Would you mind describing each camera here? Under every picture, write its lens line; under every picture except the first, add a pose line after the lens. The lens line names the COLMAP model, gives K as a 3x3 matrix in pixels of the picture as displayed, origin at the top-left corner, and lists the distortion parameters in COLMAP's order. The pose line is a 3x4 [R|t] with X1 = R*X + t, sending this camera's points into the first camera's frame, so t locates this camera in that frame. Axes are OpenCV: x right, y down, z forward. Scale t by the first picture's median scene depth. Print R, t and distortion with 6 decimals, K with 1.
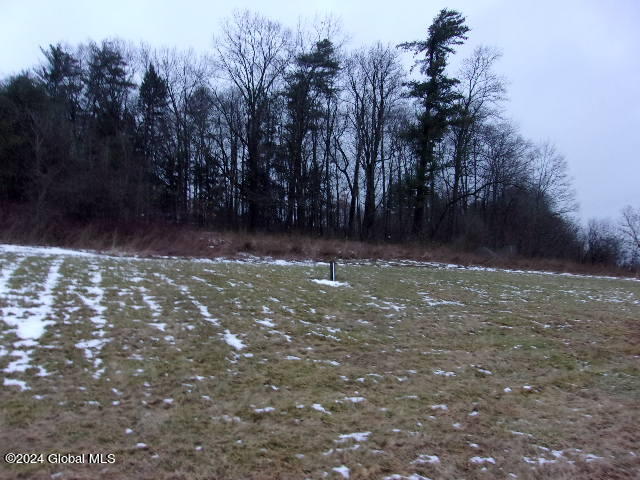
lens RADIAL K [[502.2, 0, 317.1], [0, 502.2, 237.2], [0, 0, 1]] dist [-0.007373, 0.036038]
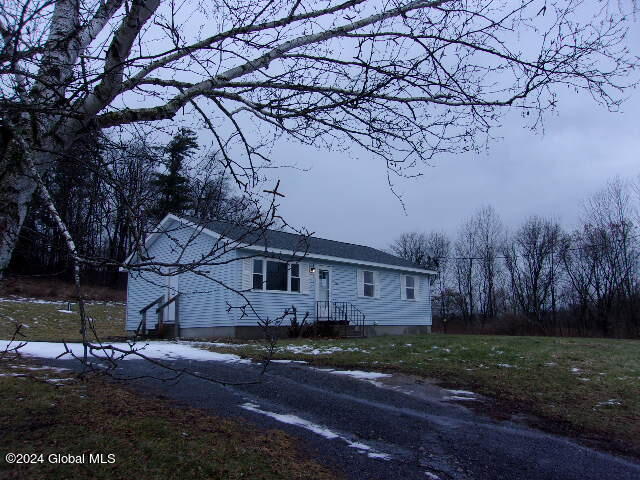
lens RADIAL K [[502.2, 0, 317.1], [0, 502.2, 237.2], [0, 0, 1]] dist [-0.007373, 0.036038]
pose [[0.907441, 0.075729, 0.413300, 0.030532], [-0.041374, 0.994949, -0.091463, -0.027632], [-0.418138, 0.065897, 0.905990, -0.525011]]
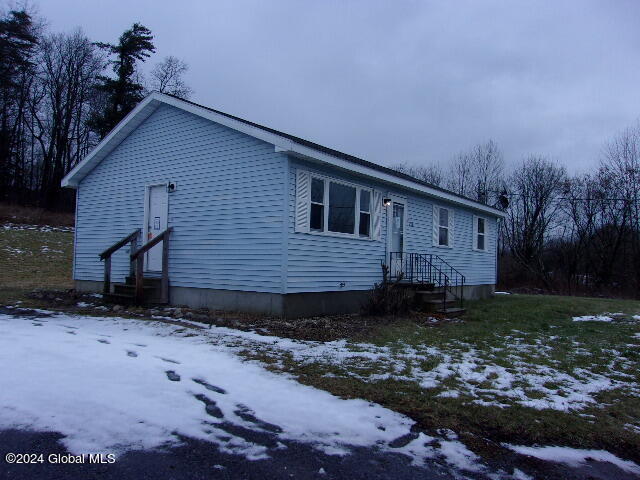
lens RADIAL K [[502.2, 0, 317.1], [0, 502.2, 237.2], [0, 0, 1]] dist [-0.007373, 0.036038]
pose [[0.854366, 0.062895, 0.515852, 0.036428], [-0.093601, 0.995039, 0.033704, -0.025692], [-0.511173, -0.077080, 0.856014, -0.354090]]
